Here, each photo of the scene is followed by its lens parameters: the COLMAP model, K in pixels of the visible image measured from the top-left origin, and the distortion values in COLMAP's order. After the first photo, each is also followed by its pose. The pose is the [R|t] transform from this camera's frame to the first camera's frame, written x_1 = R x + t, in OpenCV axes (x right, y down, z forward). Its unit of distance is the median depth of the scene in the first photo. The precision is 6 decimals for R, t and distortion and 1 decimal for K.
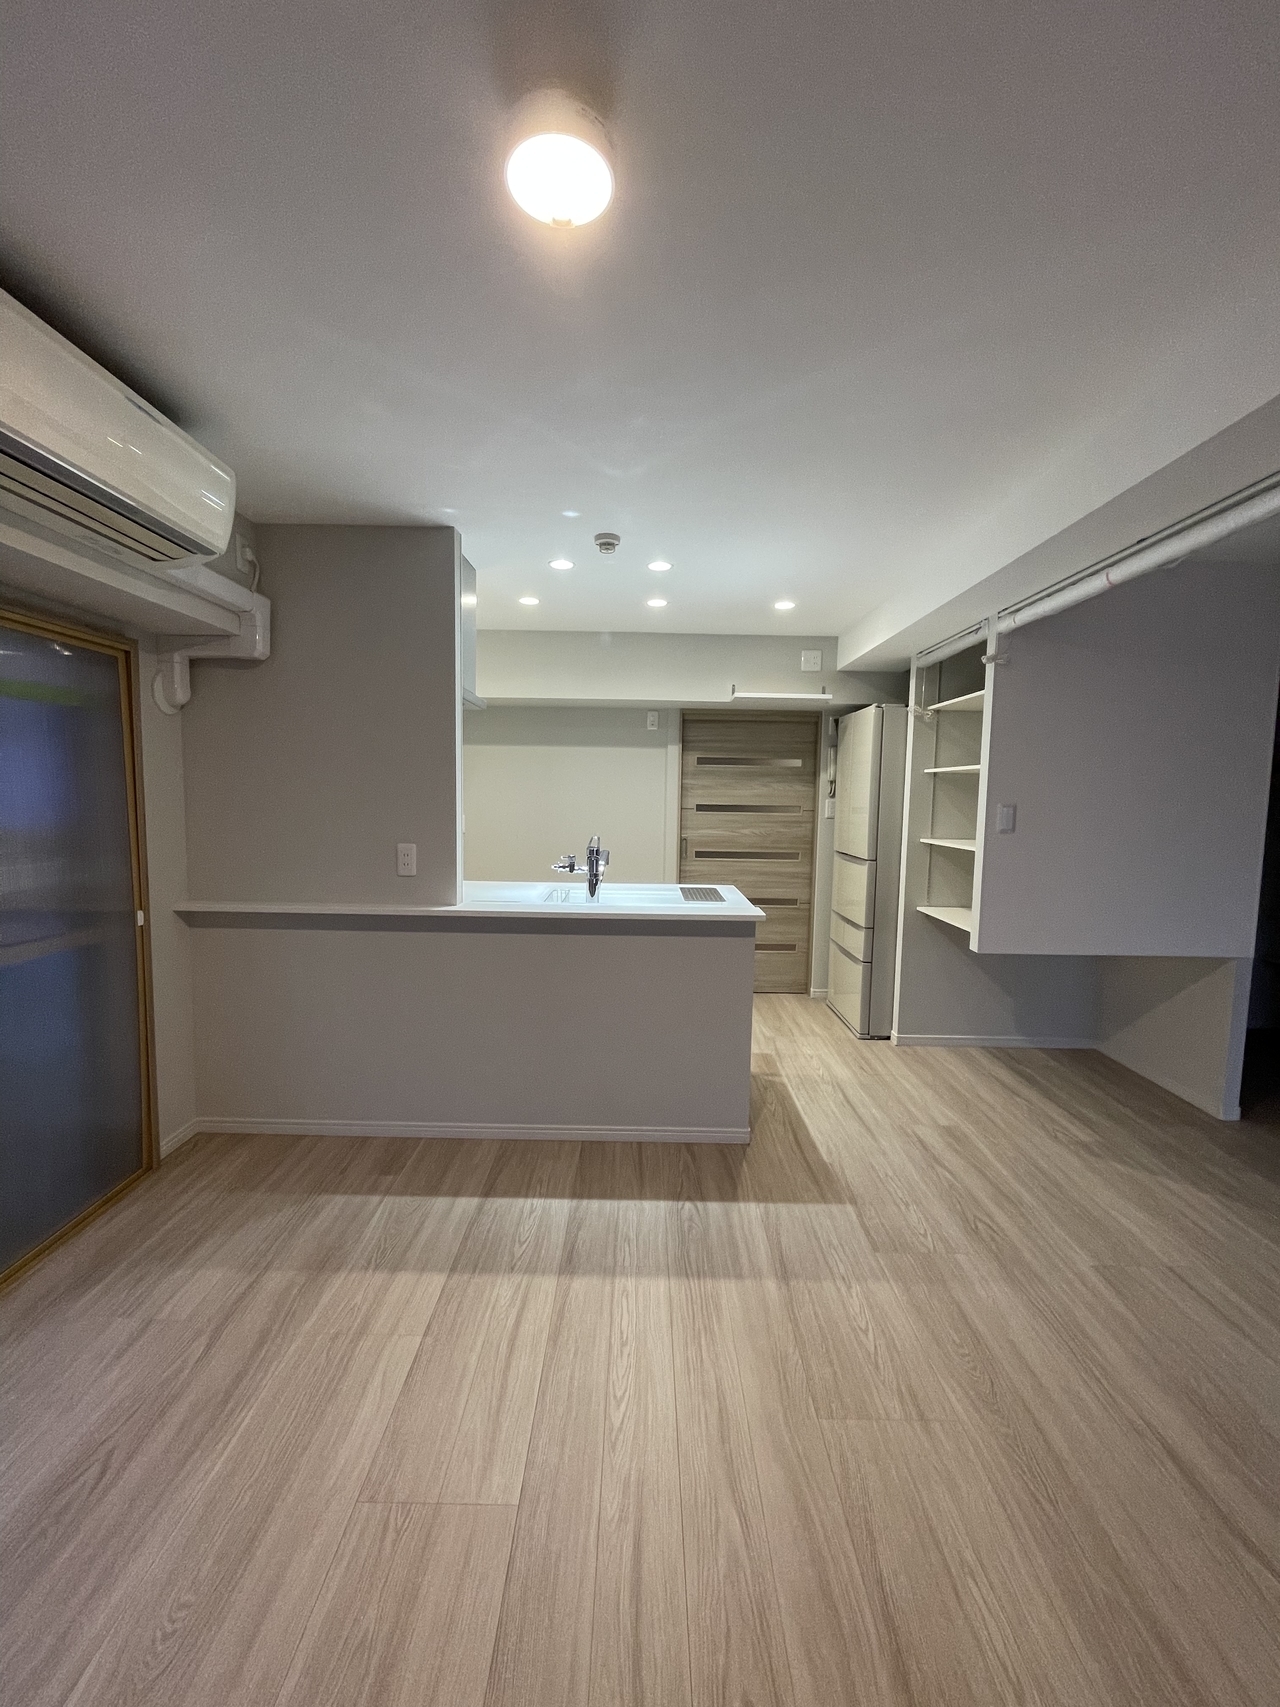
lens RADIAL K [[695.5, 0, 639.9], [0, 695.5, 850.2], [0, 0, 1]] dist [-0.003614, 0.000106]
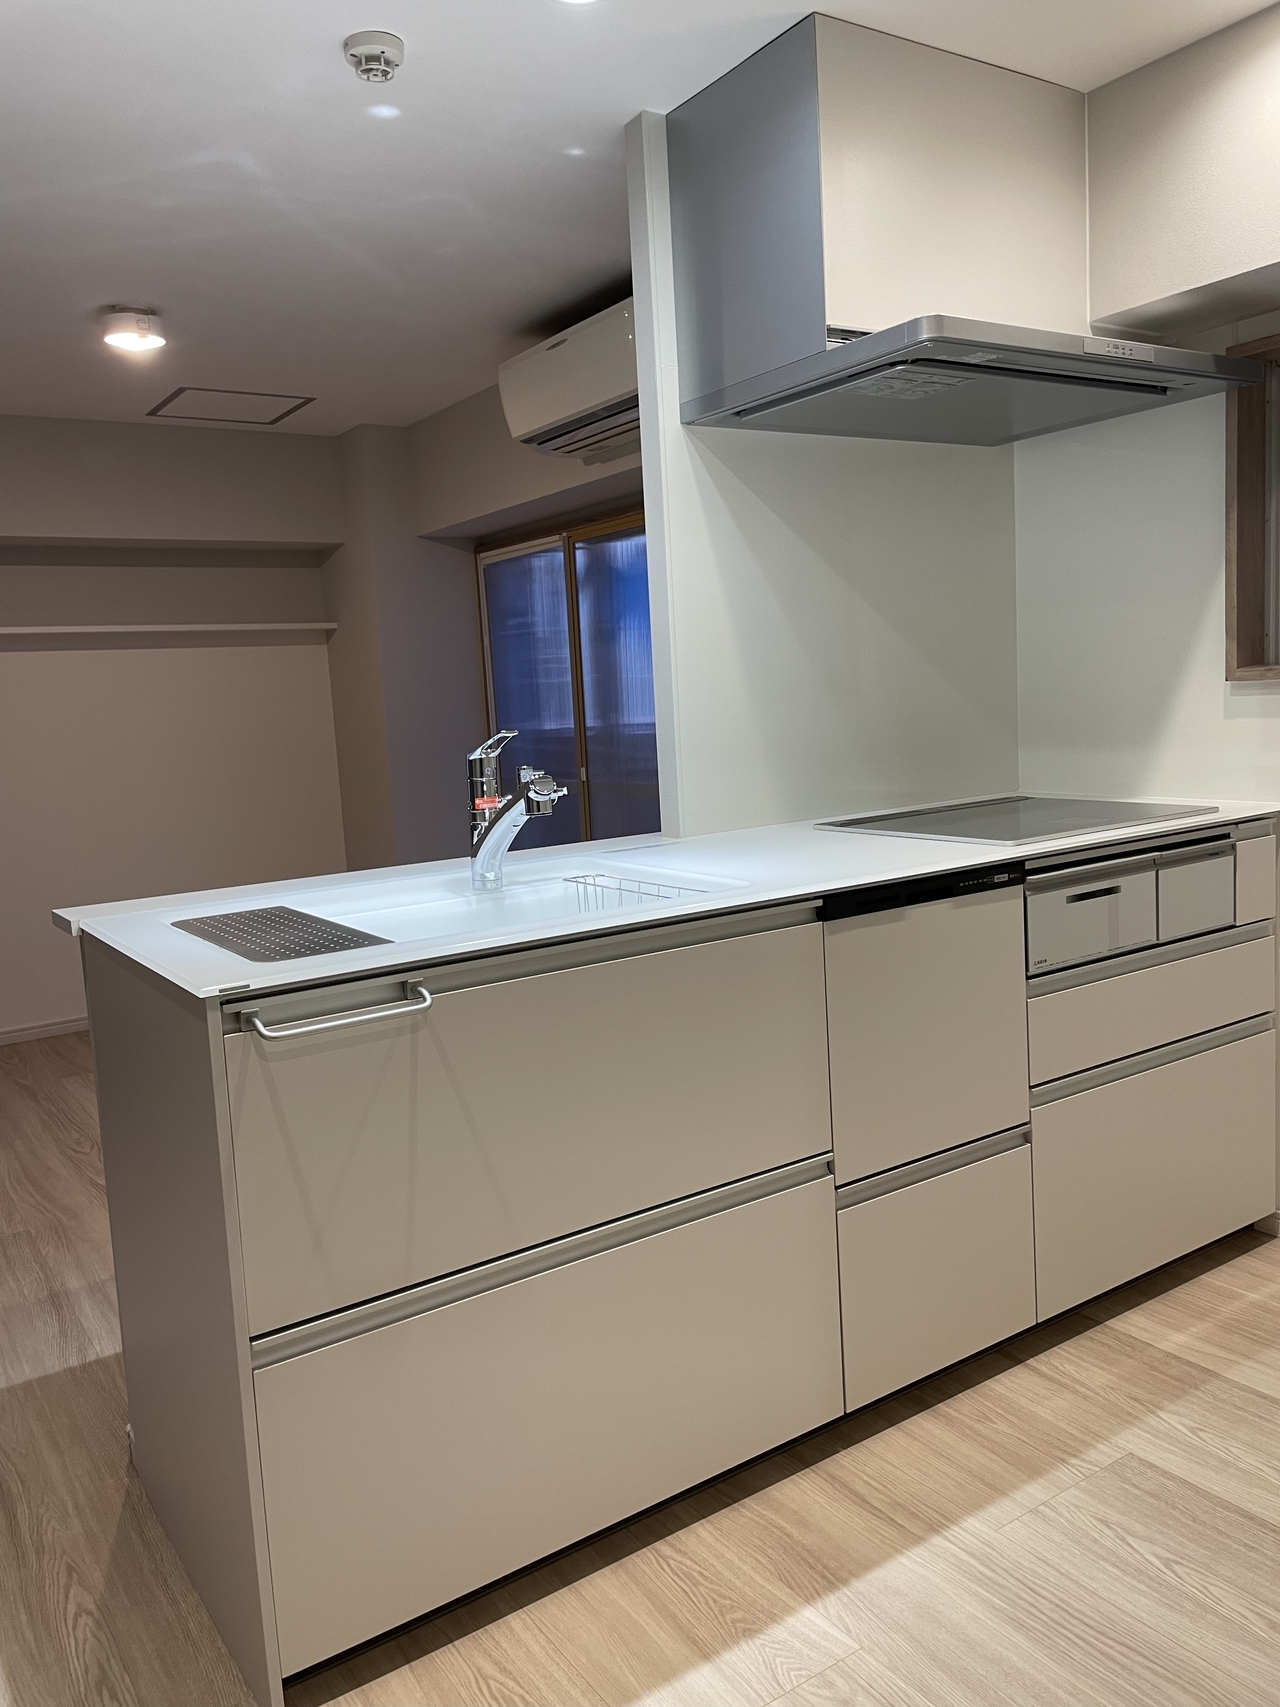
lens RADIAL K [[1293.9, 0, 635.6], [0, 1293.9, 840.6], [0, 0, 1]] dist [0.094371, -0.125963]
pose [[-0.828580, 0.093184, -0.552061, 0.284570], [-0.003947, 0.985055, 0.172194, -0.083849], [0.559856, 0.144856, -0.815829, 1.625780]]
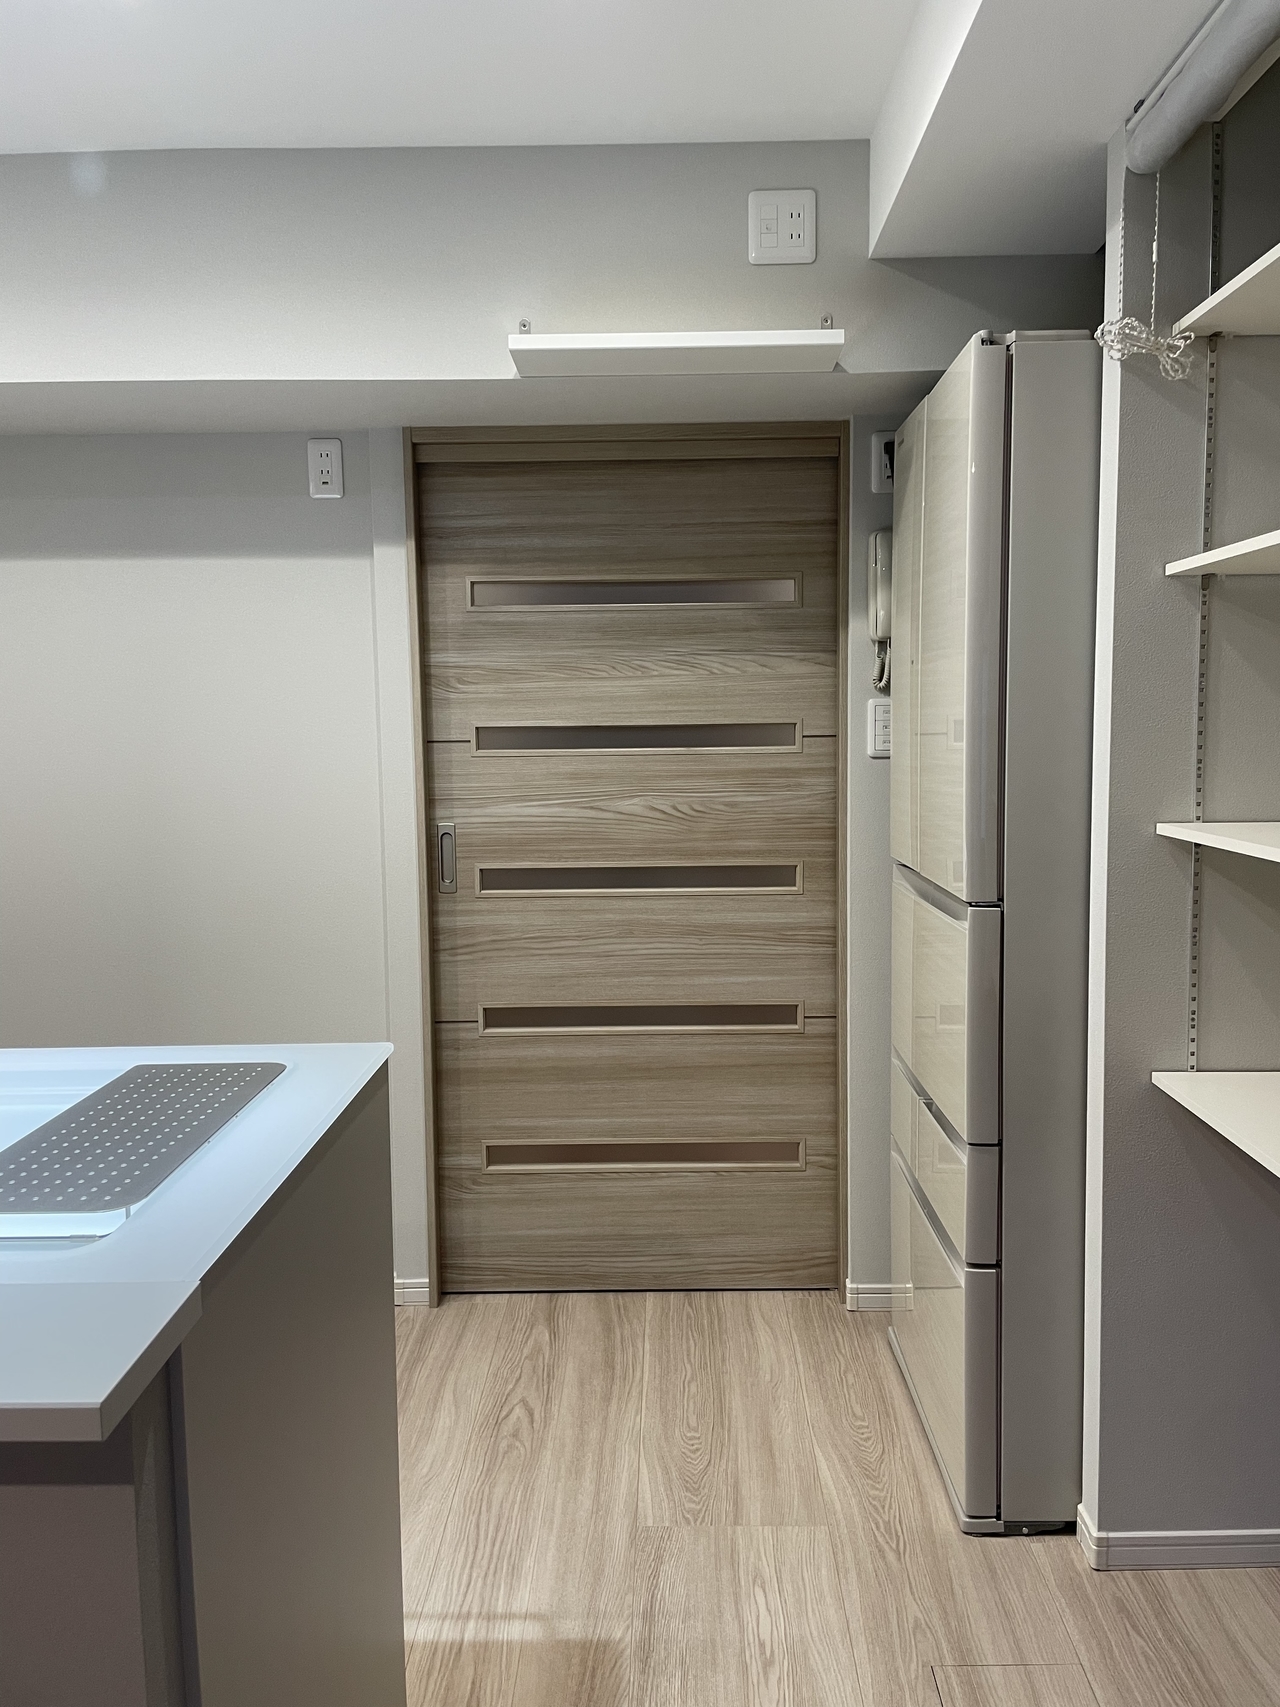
lens RADIAL K [[1293.9, 0, 653.0], [0, 1293.9, 838.3], [0, 0, 1]] dist [0.094371, -0.125963]
pose [[0.999477, -0.030004, -0.012071, 0.267090], [0.030121, 0.999500, 0.009663, -0.026897], [0.011775, -0.010021, 0.999880, 0.611206]]
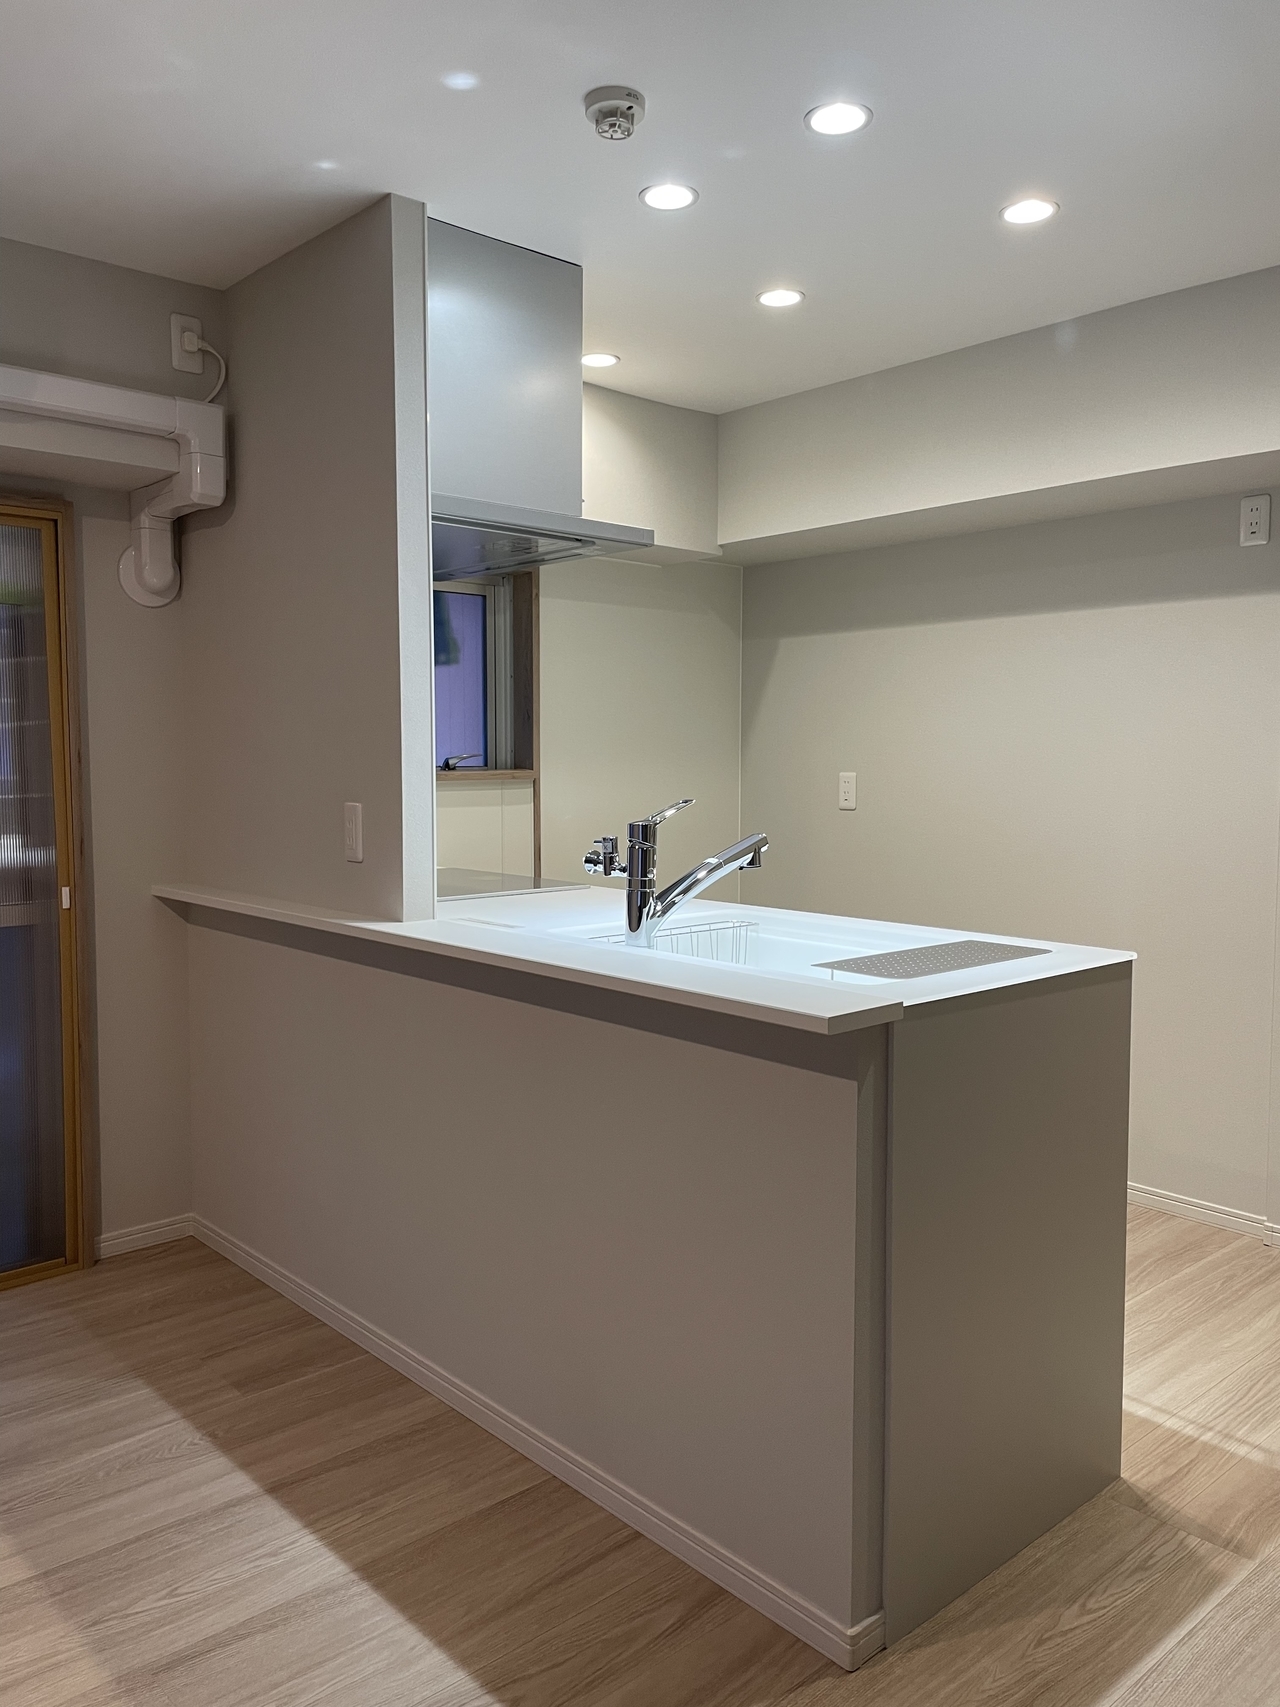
lens RADIAL K [[1293.9, 0, 636.7], [0, 1293.9, 843.0], [0, 0, 1]] dist [0.094371, -0.125963]
pose [[0.672309, 0.035918, -0.739399, 0.512311], [-0.050502, 0.998721, 0.002595, 0.007478], [0.738546, 0.035597, 0.673263, 0.418397]]
